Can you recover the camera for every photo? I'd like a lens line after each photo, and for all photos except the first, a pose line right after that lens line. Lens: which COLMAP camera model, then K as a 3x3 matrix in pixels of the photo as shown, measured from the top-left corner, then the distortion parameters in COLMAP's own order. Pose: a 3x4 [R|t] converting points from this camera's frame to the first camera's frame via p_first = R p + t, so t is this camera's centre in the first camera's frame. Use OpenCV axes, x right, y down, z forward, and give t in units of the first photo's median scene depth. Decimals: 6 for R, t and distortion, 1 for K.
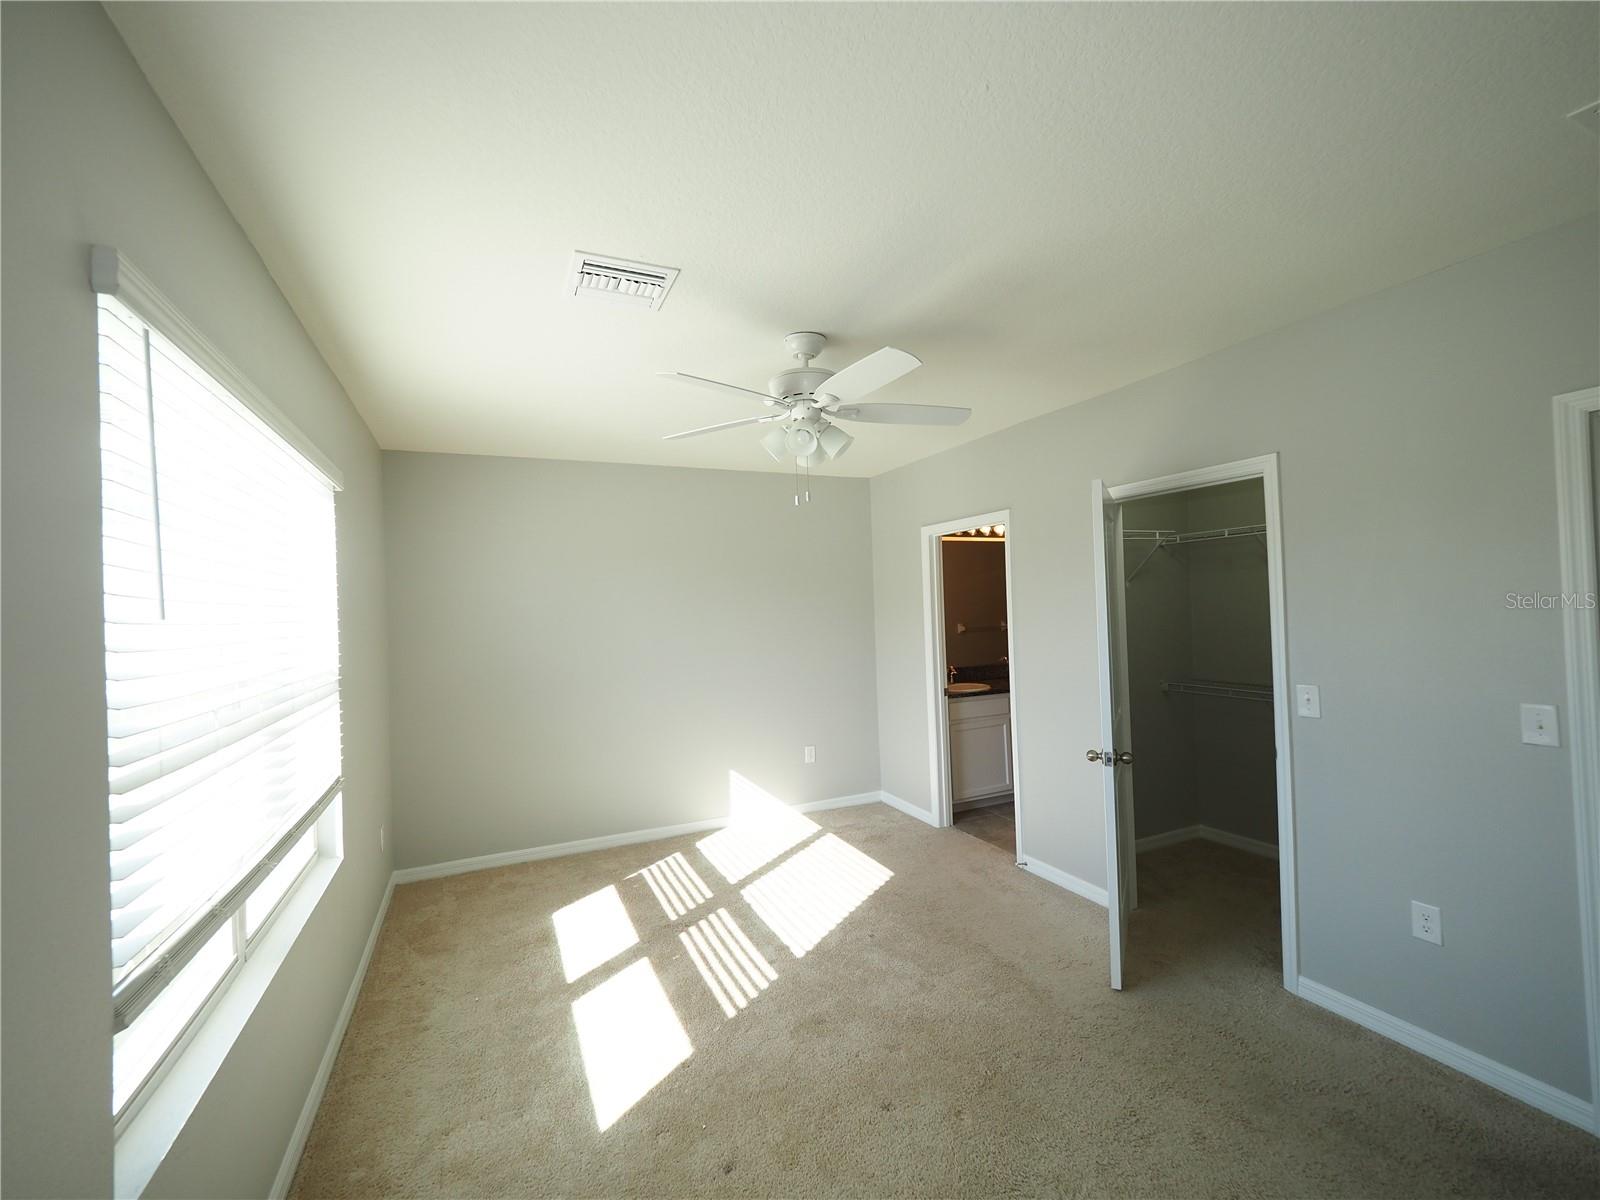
lens RADIAL K [[663.7, 0, 797.9], [0, 663.7, 595.6], [0, 0, 1]] dist [-0.021611, 0.008268]
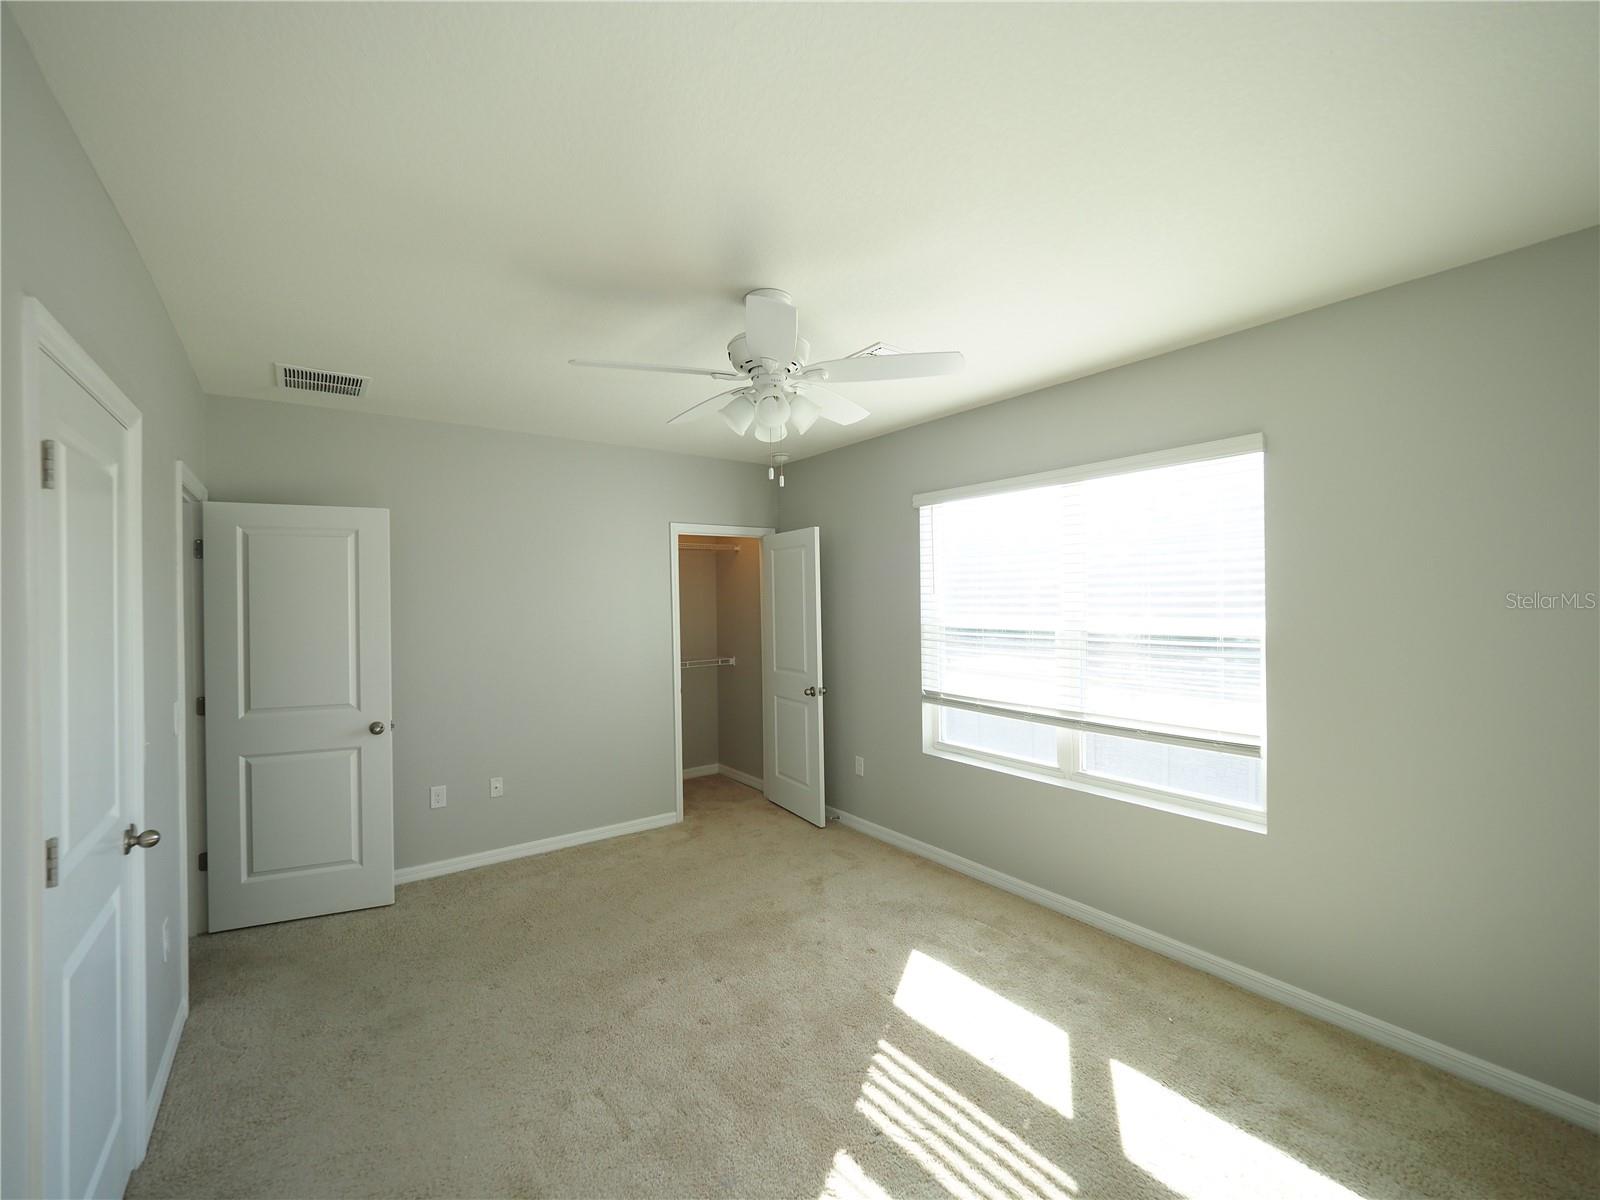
lens RADIAL K [[666.4, 0, 800.0], [0, 666.4, 600.0], [0, 0, 1]] dist [-0.034168, 0.000074]
pose [[-0.978118, 0.047279, -0.202609, 0.160795], [0.049436, 0.998762, -0.005599, 0.025492], [0.202093, -0.015492, -0.979244, 1.833569]]
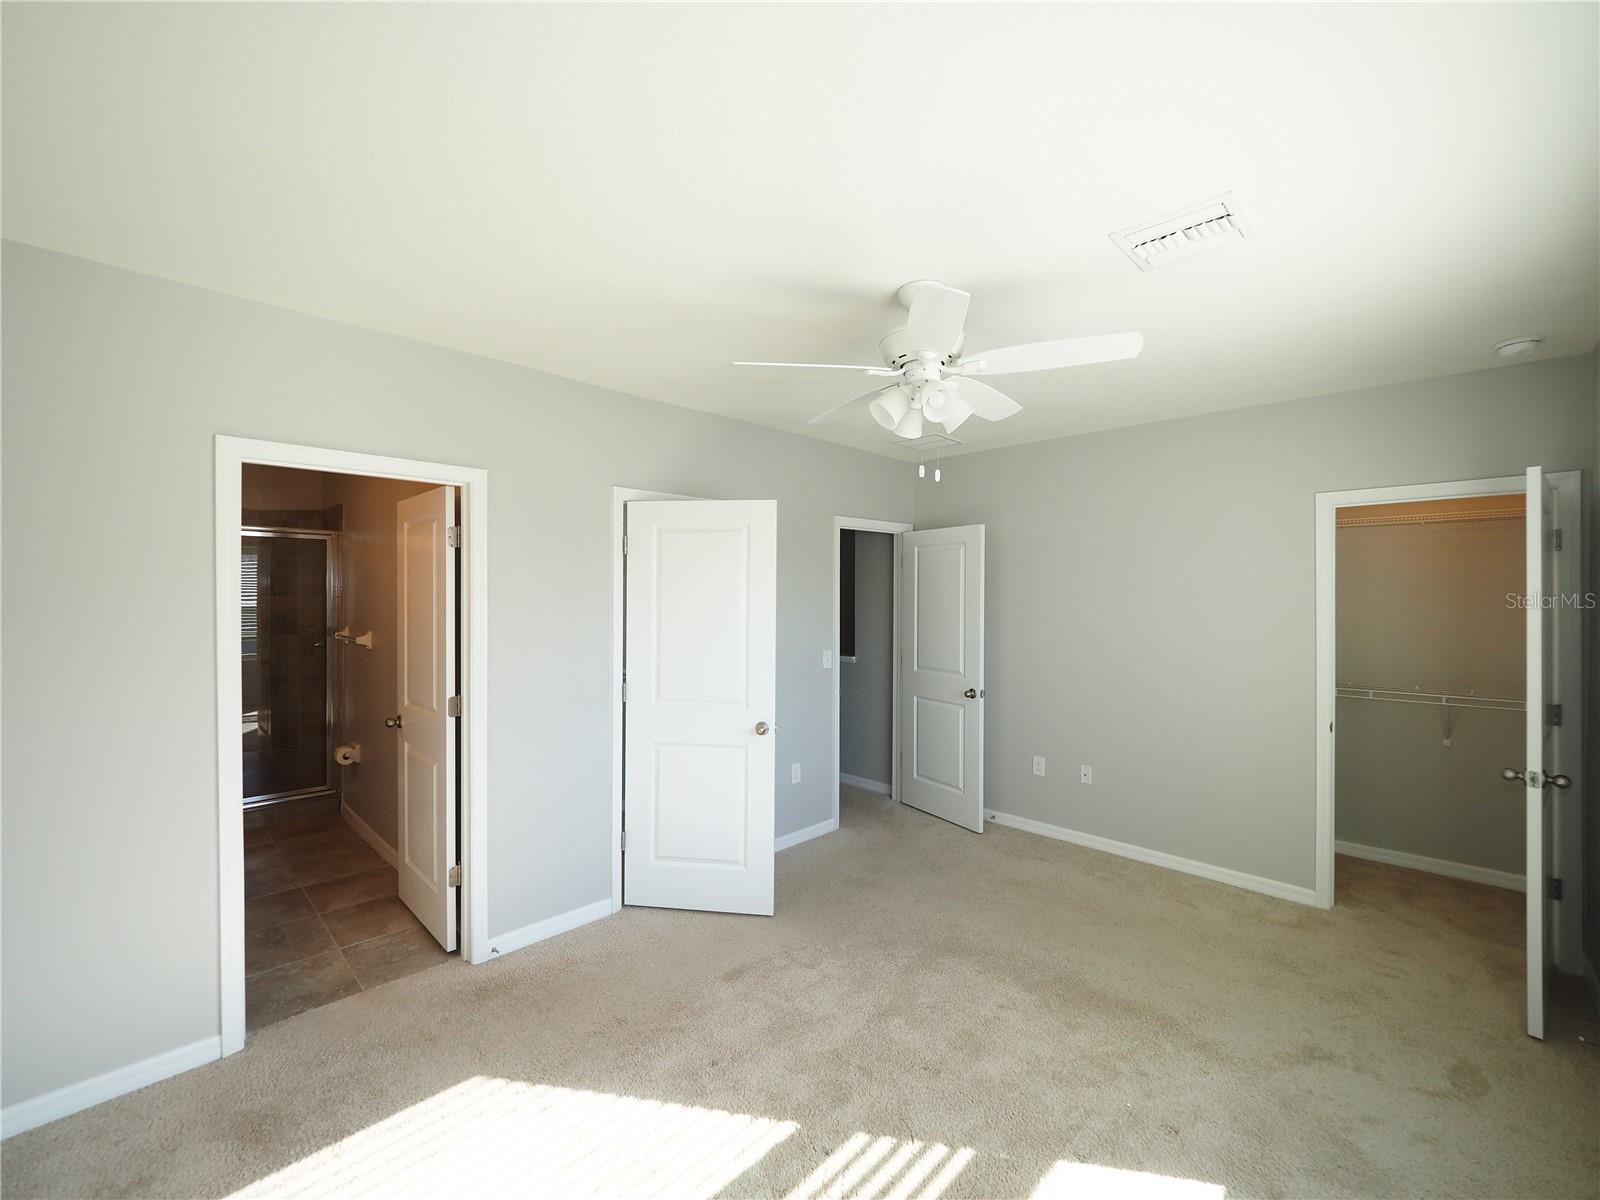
lens RADIAL K [[663.7, 0, 797.9], [0, 663.7, 595.6], [0, 0, 1]] dist [-0.021611, 0.008268]
pose [[-0.353469, 0.036123, 0.934749, -0.719062], [-0.007312, 0.999117, -0.041376, 0.052290], [-0.935418, -0.021460, -0.352892, 1.415597]]
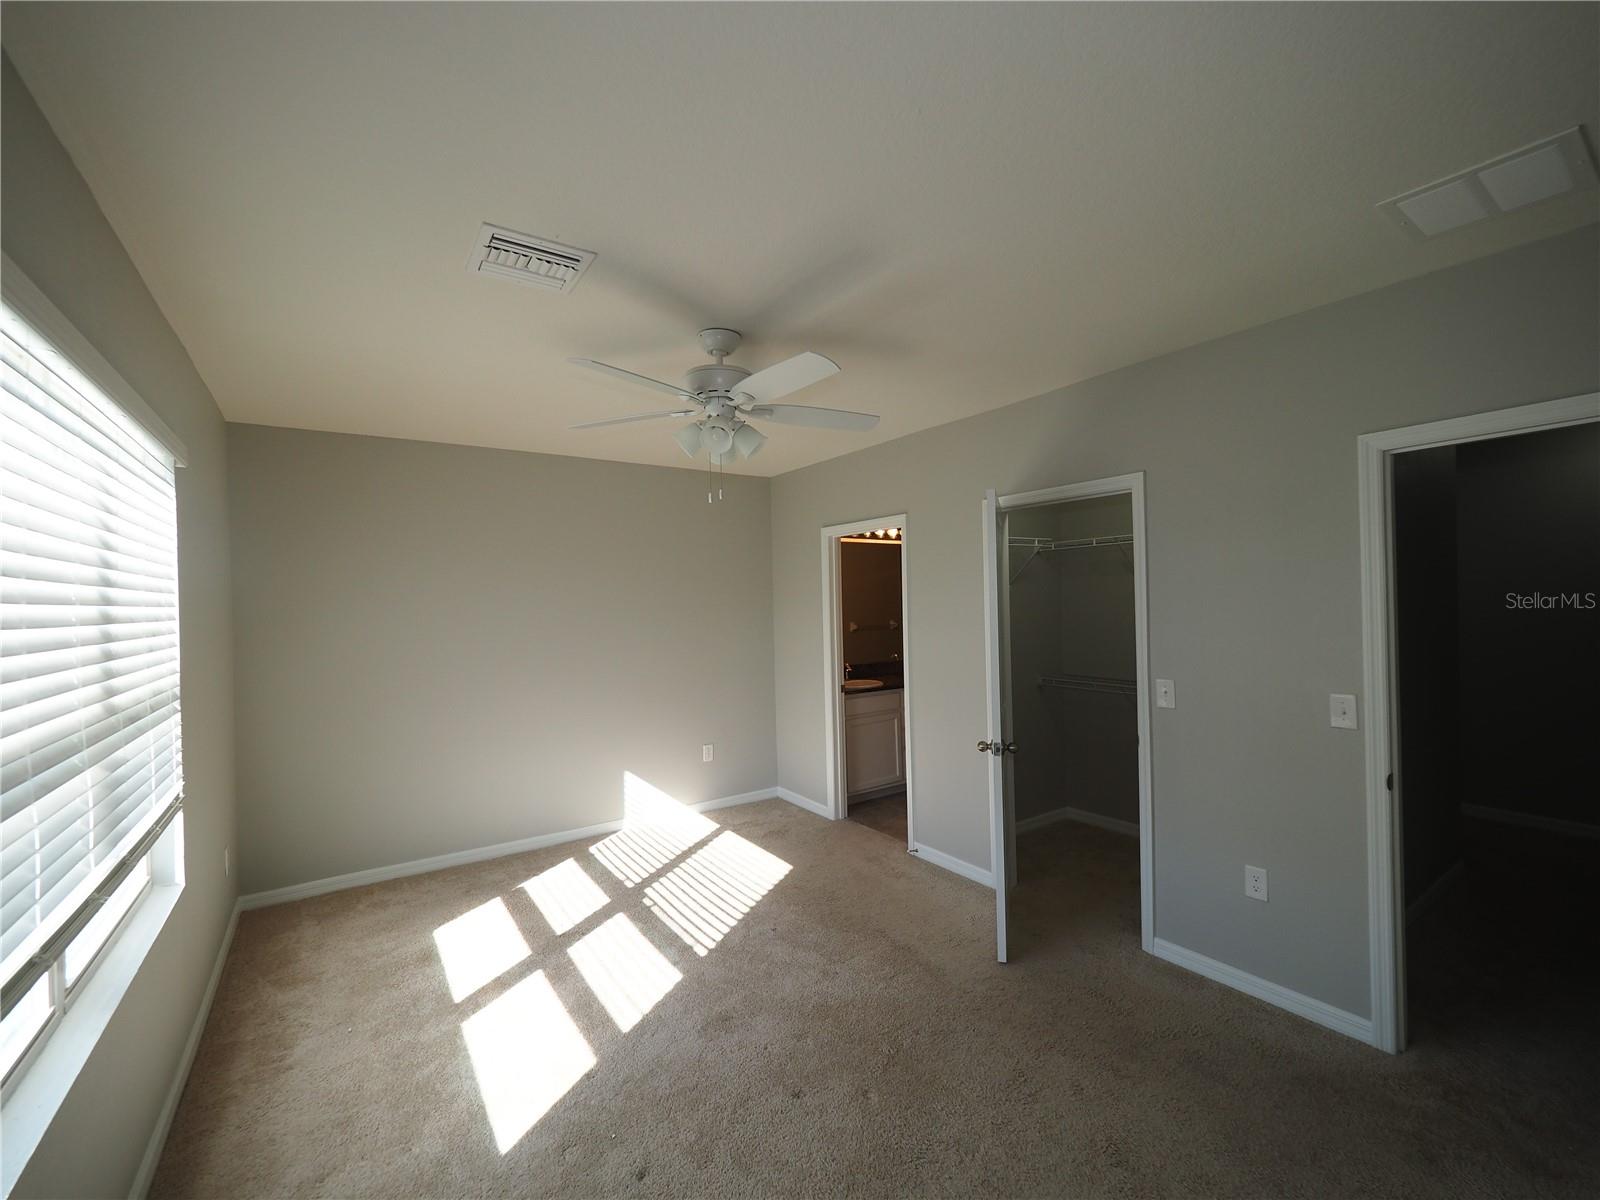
lens RADIAL K [[661.6, 0, 800.0], [0, 661.6, 600.0], [0, 0, 1]] dist [-0.018093, 0.006617]
pose [[0.984957, 0.011574, 0.172411, -0.035874], [-0.013305, 0.999872, 0.008888, -0.001600], [-0.172287, -0.011048, 0.984985, -0.000291]]
